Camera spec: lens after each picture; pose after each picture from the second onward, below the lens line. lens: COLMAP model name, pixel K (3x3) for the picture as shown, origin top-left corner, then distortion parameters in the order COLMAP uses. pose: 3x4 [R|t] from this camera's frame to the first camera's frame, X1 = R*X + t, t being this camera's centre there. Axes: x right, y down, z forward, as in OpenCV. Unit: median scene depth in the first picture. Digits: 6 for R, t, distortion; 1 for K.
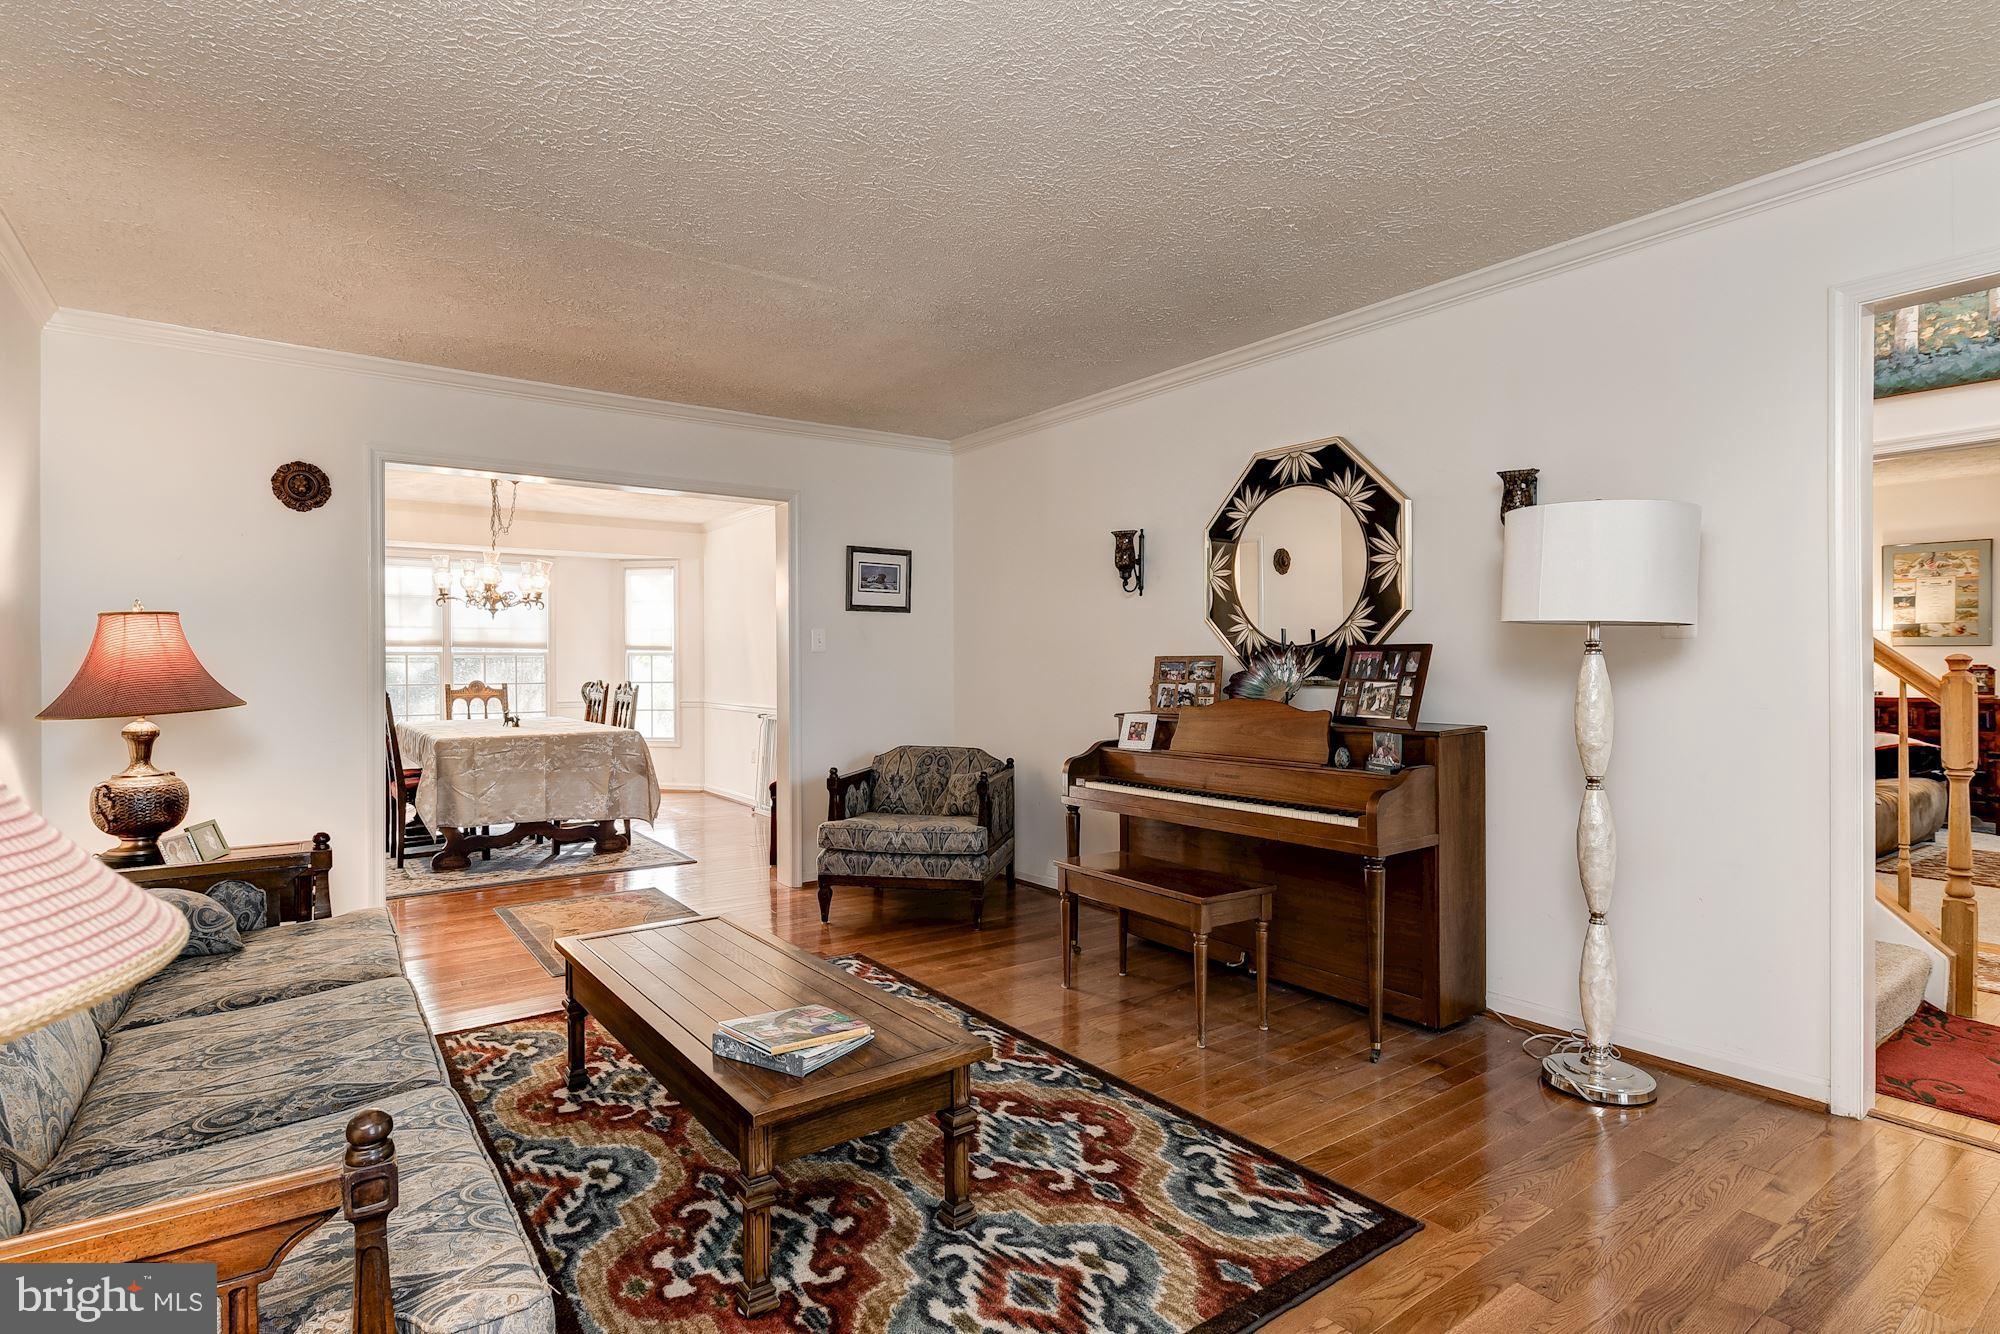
lens RADIAL K [[998.8, 0, 996.5], [0, 998.8, 666.6], [0, 0, 1]] dist [-0.016410, 0.006698]
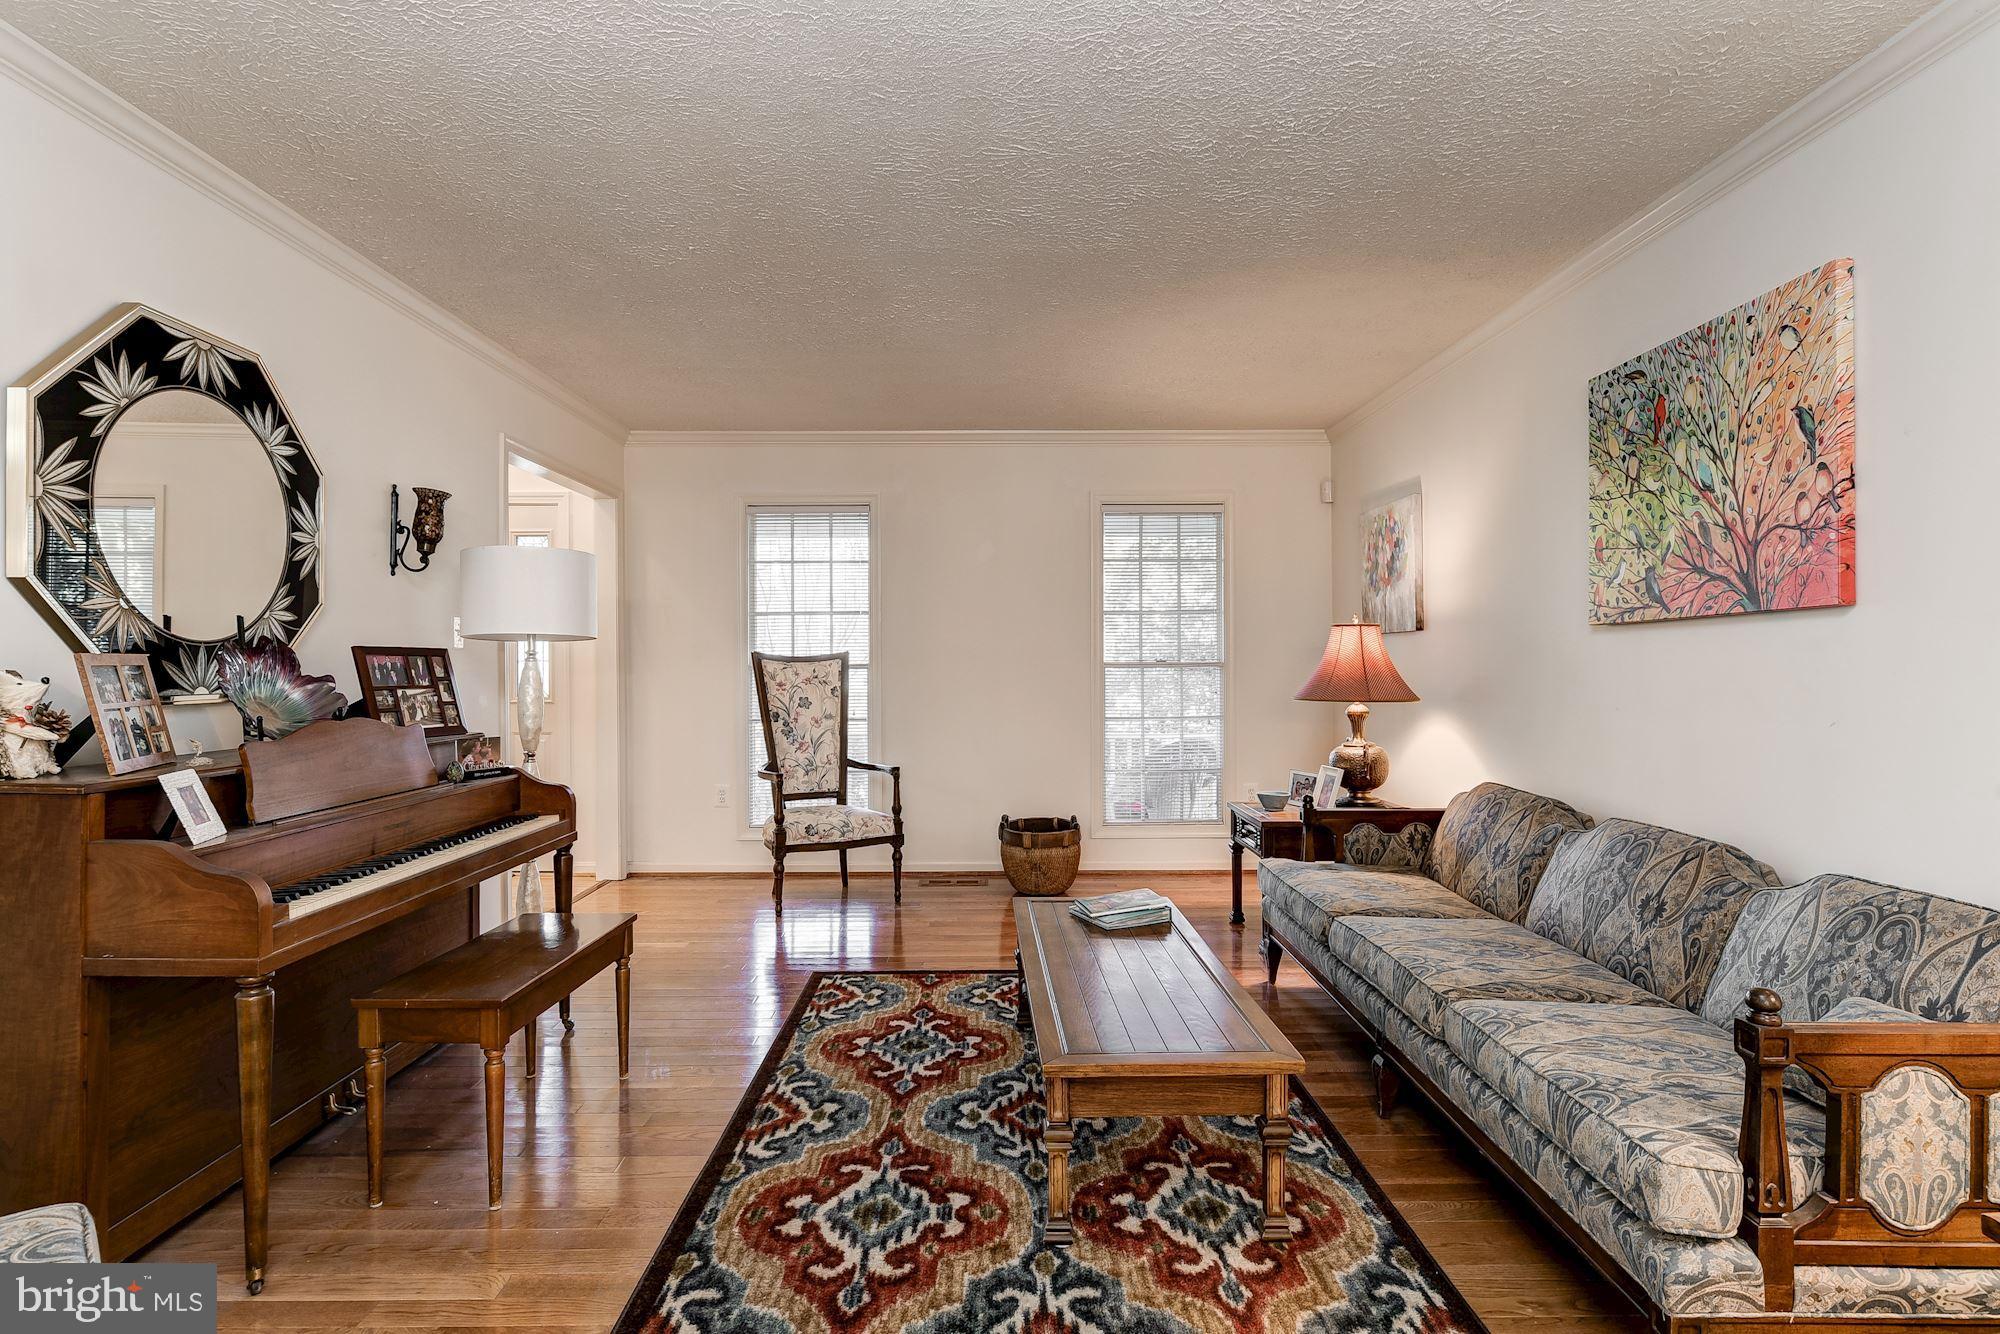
lens RADIAL K [[998.8, 0, 993.9], [0, 998.8, 668.7], [0, 0, 1]] dist [-0.016410, 0.006698]
pose [[-0.811282, 0.004275, 0.584640, -0.595509], [0.008006, 0.999961, 0.003798, -0.002136], [-0.584600, 0.007762, -0.811284, 1.487900]]
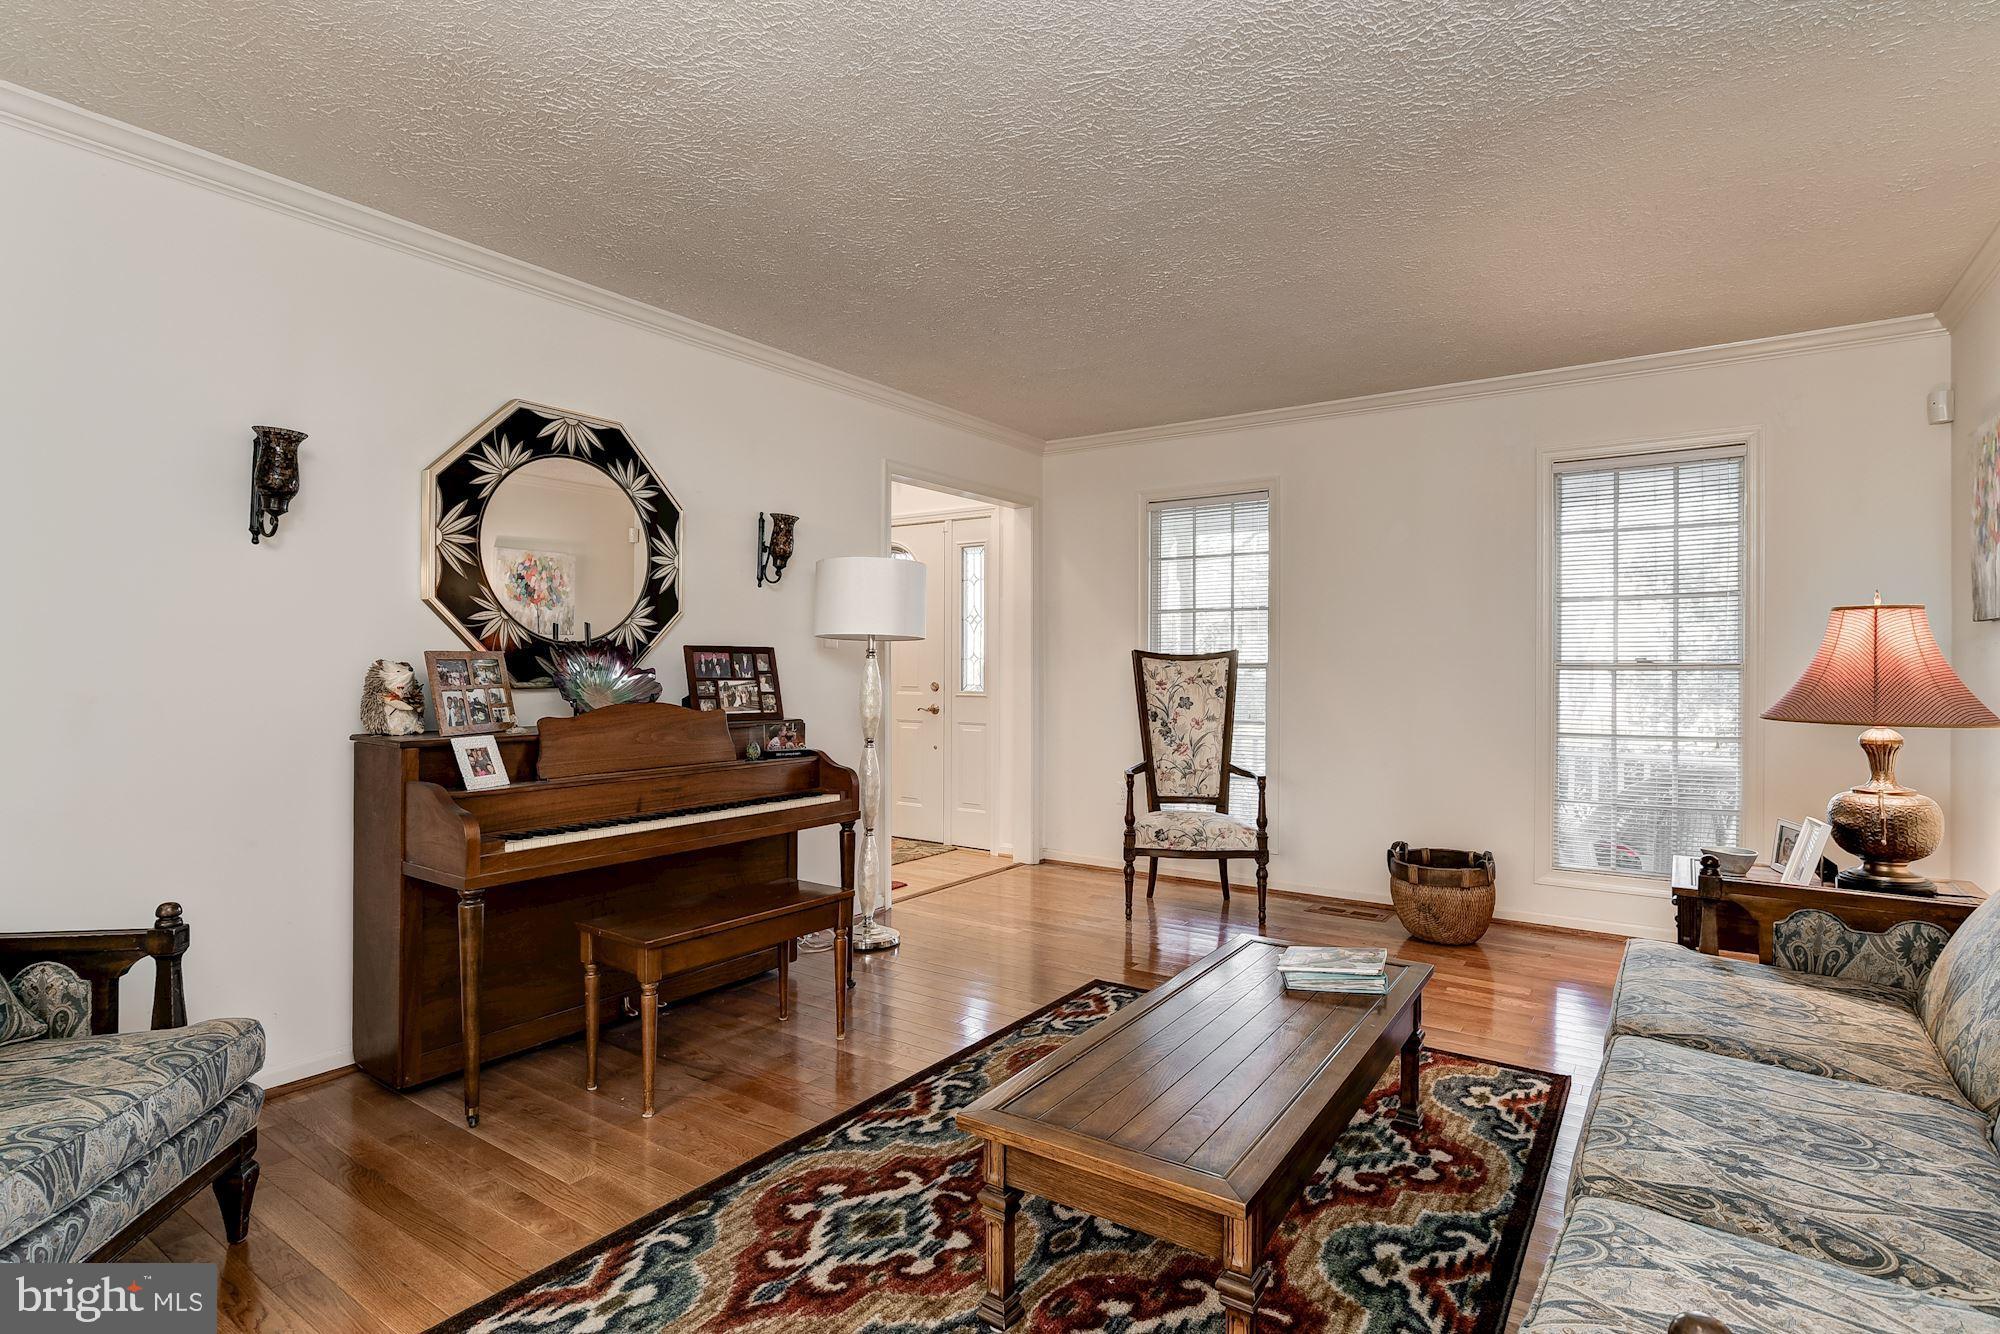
lens RADIAL K [[998.8, 0, 993.7], [0, 998.8, 667.4], [0, 0, 1]] dist [-0.016410, 0.006698]
pose [[-0.324019, -0.001090, 0.946050, -0.778219], [-0.000164, 0.999999, 0.001096, -0.000077], [-0.946050, 0.000199, -0.324019, 1.135653]]
